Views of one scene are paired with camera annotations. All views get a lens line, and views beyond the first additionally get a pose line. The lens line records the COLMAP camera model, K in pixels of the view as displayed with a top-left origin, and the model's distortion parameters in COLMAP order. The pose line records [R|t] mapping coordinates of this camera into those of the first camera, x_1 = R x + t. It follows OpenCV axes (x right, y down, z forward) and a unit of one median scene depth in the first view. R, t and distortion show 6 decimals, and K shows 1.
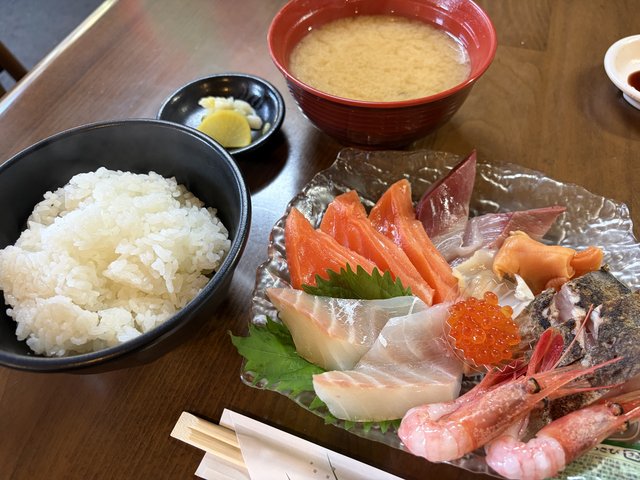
lens RADIAL K [[490.8, 0, 323.7], [0, 490.8, 242.9], [0, 0, 1]] dist [-0.000082, 0.004018]
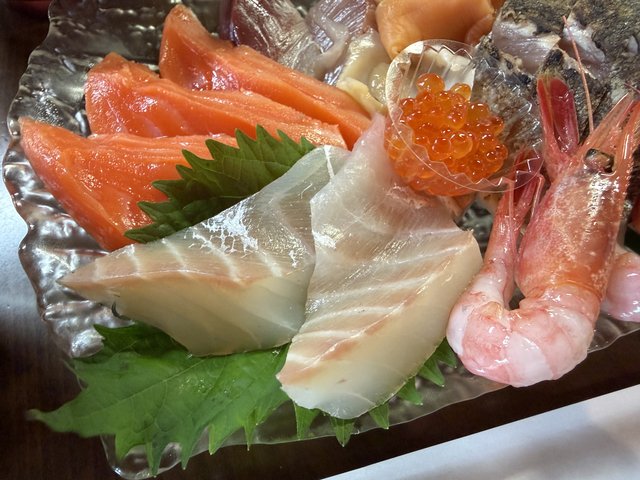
lens RADIAL K [[490.8, 0, 274.1], [0, 490.8, 240.2], [0, 0, 1]] dist [-0.000082, 0.004018]
pose [[0.807123, -0.511128, 0.295466, -0.071003], [0.478617, 0.859498, 0.179414, 0.073071], [-0.345656, -0.003394, 0.938355, 0.485937]]
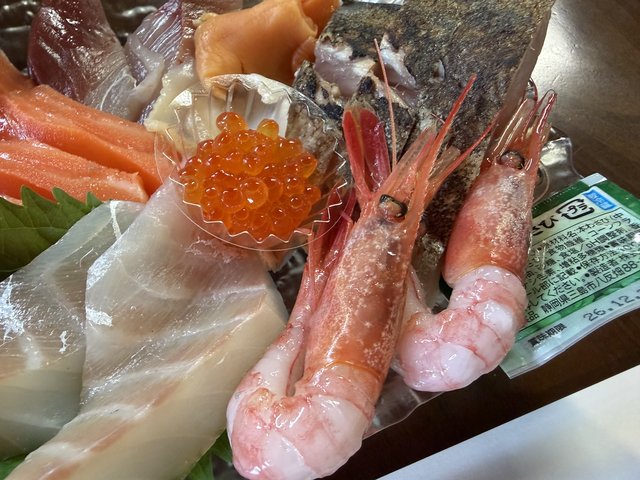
lens RADIAL K [[490.8, 0, 270.2], [0, 490.8, 241.9], [0, 0, 1]] dist [-0.000082, 0.004018]
pose [[0.746003, -0.572178, 0.340723, 0.113583], [0.530010, 0.819906, 0.216434, 0.117058], [-0.403199, 0.019126, 0.914912, 0.476910]]
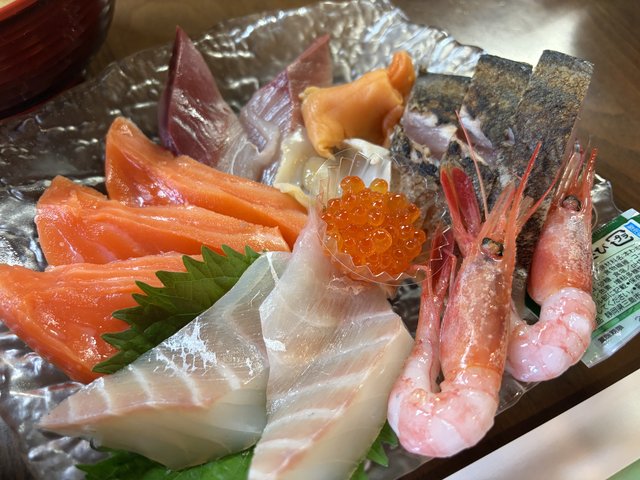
lens RADIAL K [[503.9, 0, 314.7], [0, 503.9, 242.3], [0, 0, 1]] dist [-0.027563, 0.005092]
pose [[0.689916, -0.608452, 0.392175, -0.007842], [0.568358, 0.790823, 0.227088, -0.008316], [-0.448313, 0.066224, 0.891420, 0.398264]]
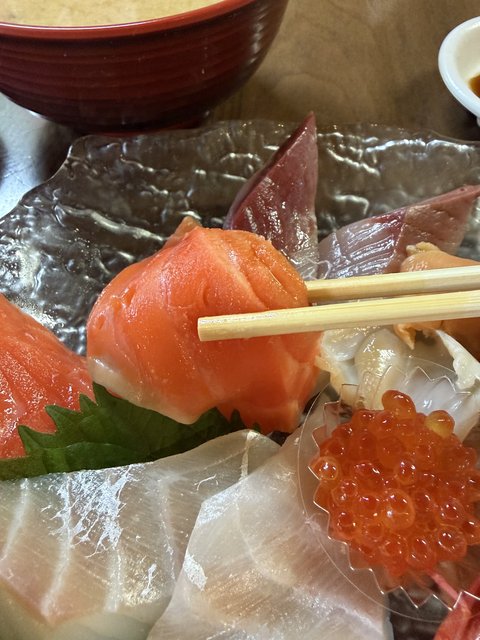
lens RADIAL K [[490.8, 0, 233.1], [0, 490.8, 261.3], [0, 0, 1]] dist [-0.000082, 0.004018]
pose [[0.971806, -0.171402, 0.161912, 0.119208], [0.170014, 0.985185, 0.022491, -0.054467], [-0.163368, 0.005670, 0.986549, 0.545966]]
